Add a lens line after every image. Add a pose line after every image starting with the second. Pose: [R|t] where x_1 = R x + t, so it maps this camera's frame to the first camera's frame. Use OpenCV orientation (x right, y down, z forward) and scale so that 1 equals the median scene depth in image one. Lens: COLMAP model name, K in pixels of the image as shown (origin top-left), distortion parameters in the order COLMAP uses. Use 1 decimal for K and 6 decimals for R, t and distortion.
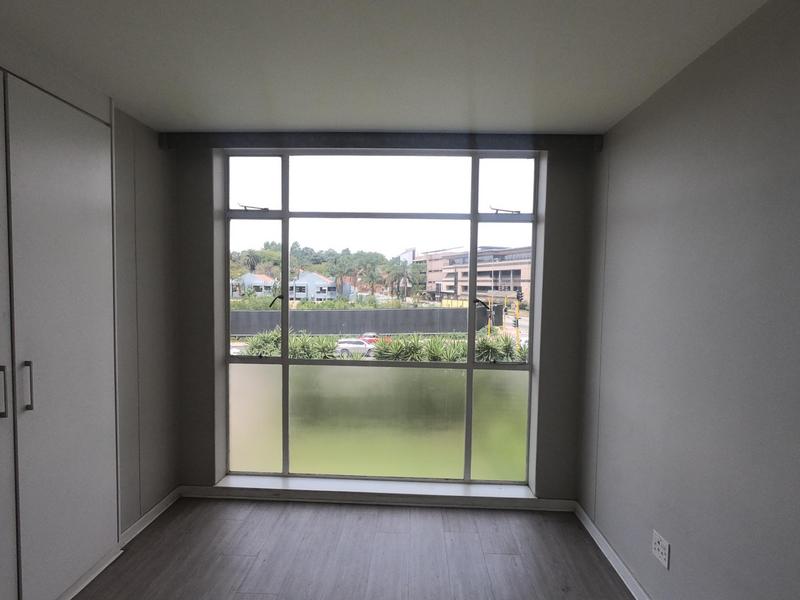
lens RADIAL K [[402.8, 0, 393.0], [0, 402.8, 295.2], [0, 0, 1]] dist [0.002289, 0.003674]
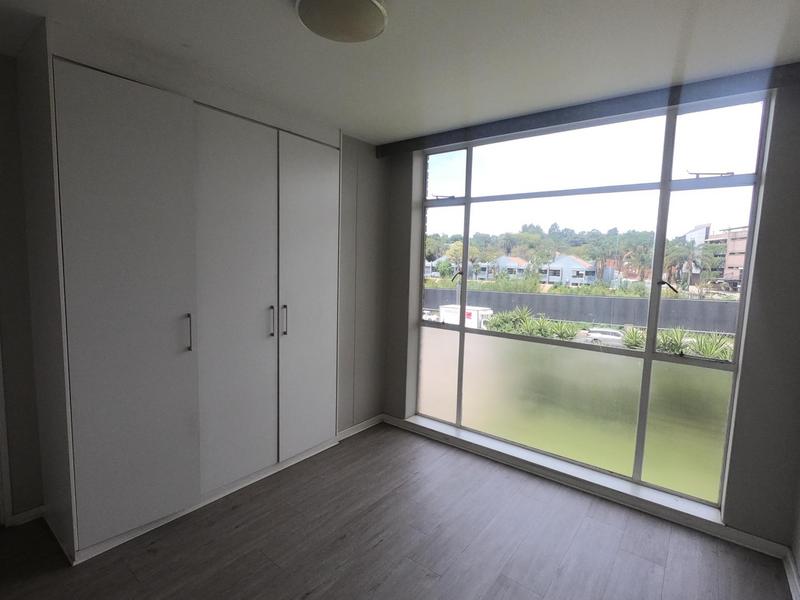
lens RADIAL K [[402.8, 0, 396.4], [0, 402.8, 296.5], [0, 0, 1]] dist [0.002289, 0.003674]
pose [[0.814828, 0.057877, -0.576806, 0.233858], [-0.032207, 0.997987, 0.054641, 0.012946], [0.578807, -0.025946, 0.815051, -0.042518]]
